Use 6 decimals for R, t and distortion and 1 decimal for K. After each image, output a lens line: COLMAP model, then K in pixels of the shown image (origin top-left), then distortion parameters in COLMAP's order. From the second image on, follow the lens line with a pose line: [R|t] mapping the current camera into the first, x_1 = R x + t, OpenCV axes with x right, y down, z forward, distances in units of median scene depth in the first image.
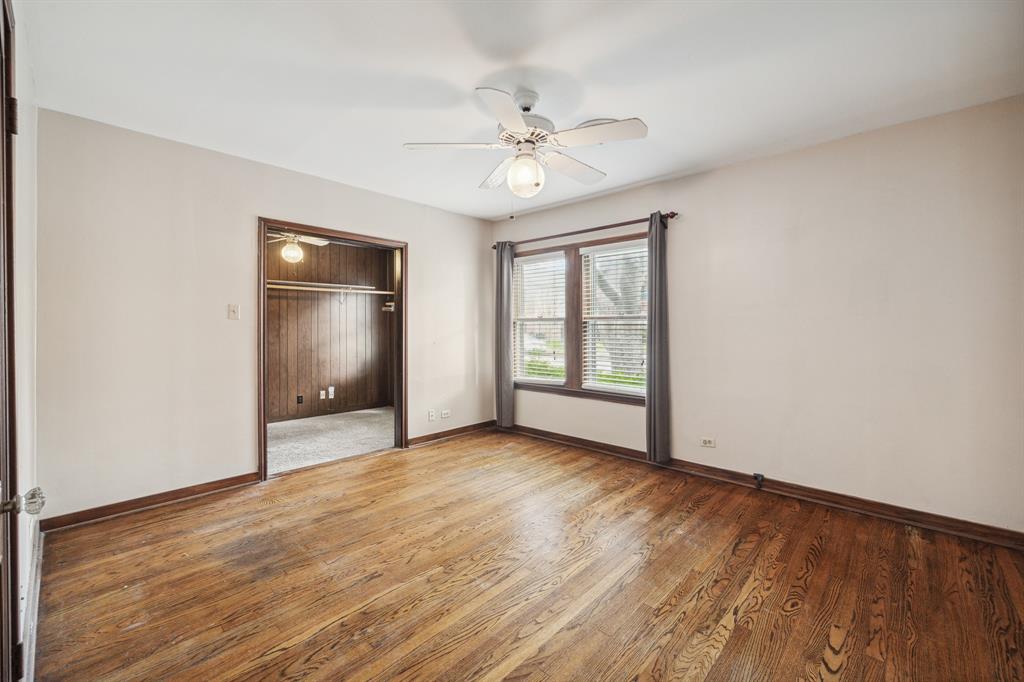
lens RADIAL K [[423.0, 0, 524.9], [0, 423.0, 327.9], [0, 0, 1]] dist [-0.000883, -0.000046]
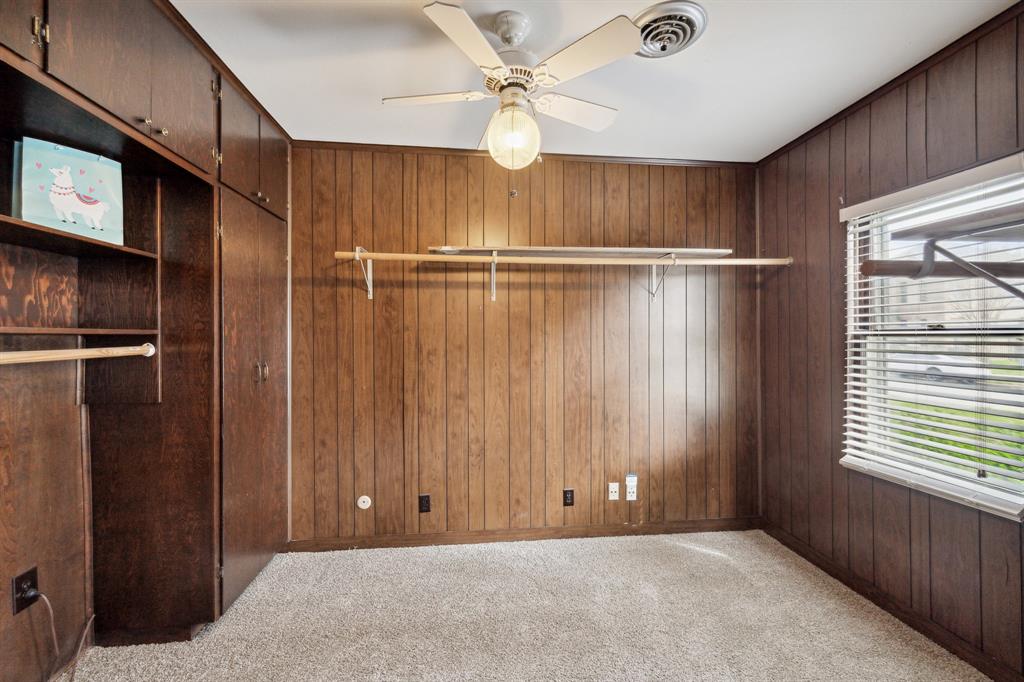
lens RADIAL K [[416.4, 0, 513.8], [0, 416.4, 338.7], [0, 0, 1]] dist [-0.002583, -0.000249]
pose [[0.739170, -0.000156, -0.673519, -0.250562], [-0.000360, 1.000000, -0.000627, -0.010184], [0.673519, 0.000706, 0.739170, 0.586376]]
